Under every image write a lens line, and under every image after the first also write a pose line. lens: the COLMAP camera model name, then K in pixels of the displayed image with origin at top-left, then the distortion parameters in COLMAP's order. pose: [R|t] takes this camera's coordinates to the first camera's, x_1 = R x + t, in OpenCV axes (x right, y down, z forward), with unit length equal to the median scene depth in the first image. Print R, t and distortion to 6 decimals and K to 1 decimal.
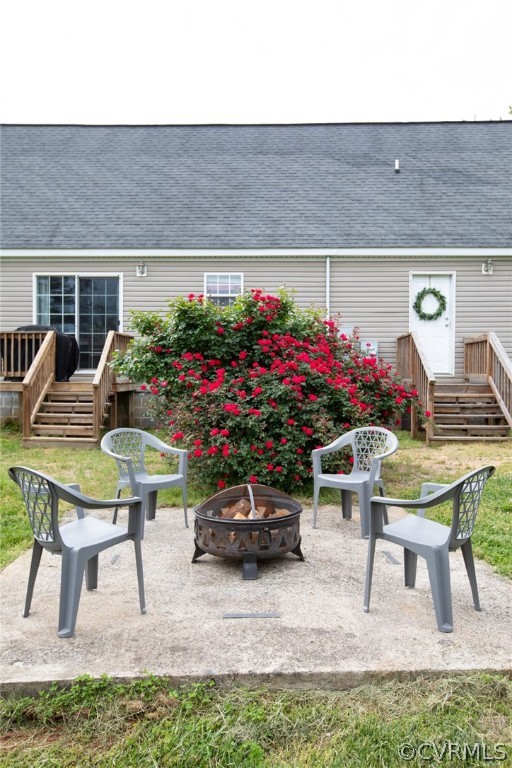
lens RADIAL K [[631.1, 0, 257.6], [0, 631.1, 383.8], [0, 0, 1]] dist [0.021372, 0.017438]
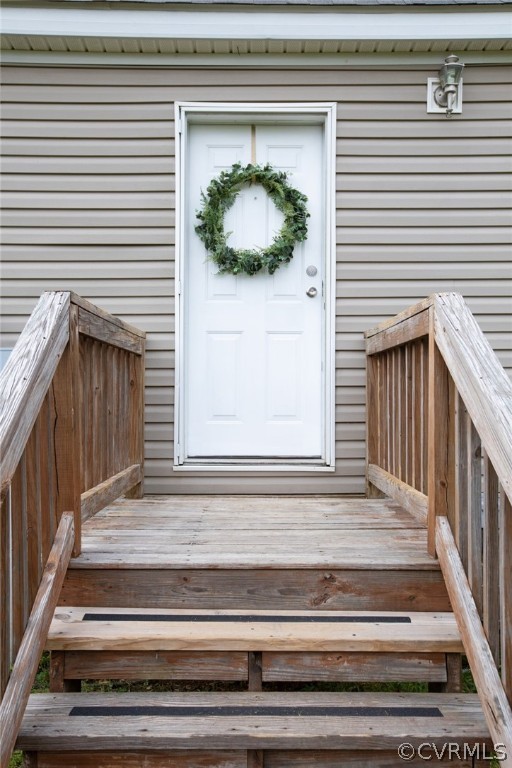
lens RADIAL K [[657.5, 0, 256.4], [0, 657.5, 384.9], [0, 0, 1]] dist [-0.002608, 0.005541]
pose [[0.999843, -0.002683, 0.017523, 0.269507], [0.003084, 0.999733, -0.022903, -0.043221], [-0.017457, 0.022953, 0.999584, 0.701134]]
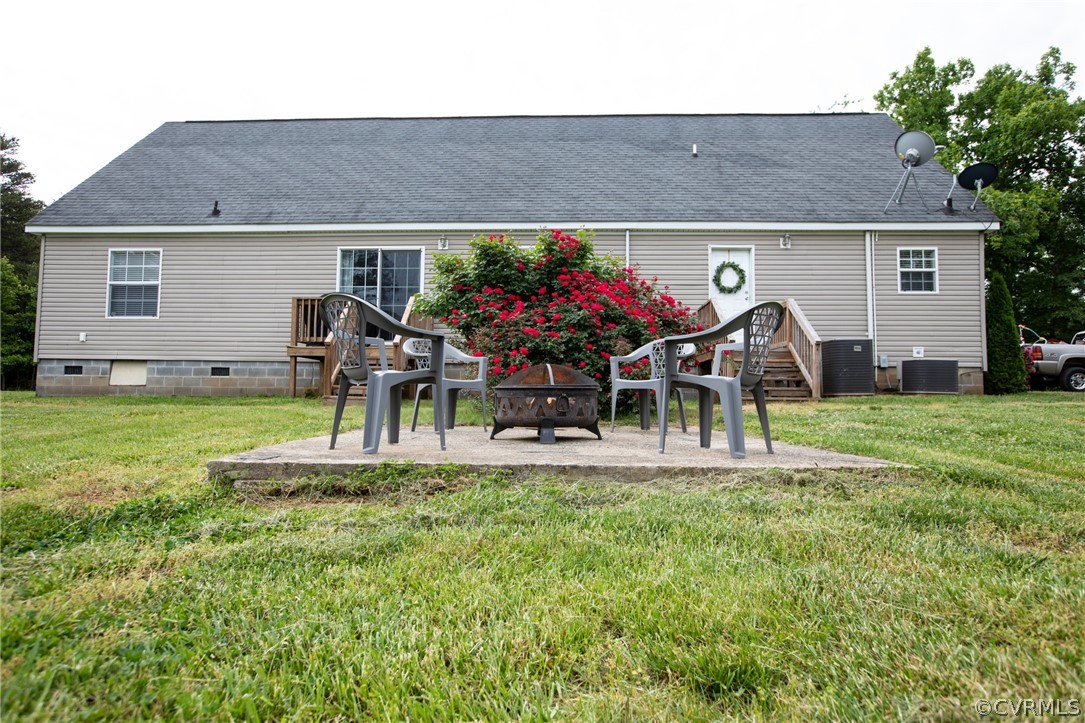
lens RADIAL K [[646.3, 0, 543.9], [0, 646.3, 354.9], [0, 0, 1]] dist [-0.030085, 0.000026]
pose [[0.999755, 0.005905, -0.021353, 0.000995], [-0.007565, 0.996884, -0.078521, 0.078835], [0.020823, 0.078664, 0.996684, -0.014567]]
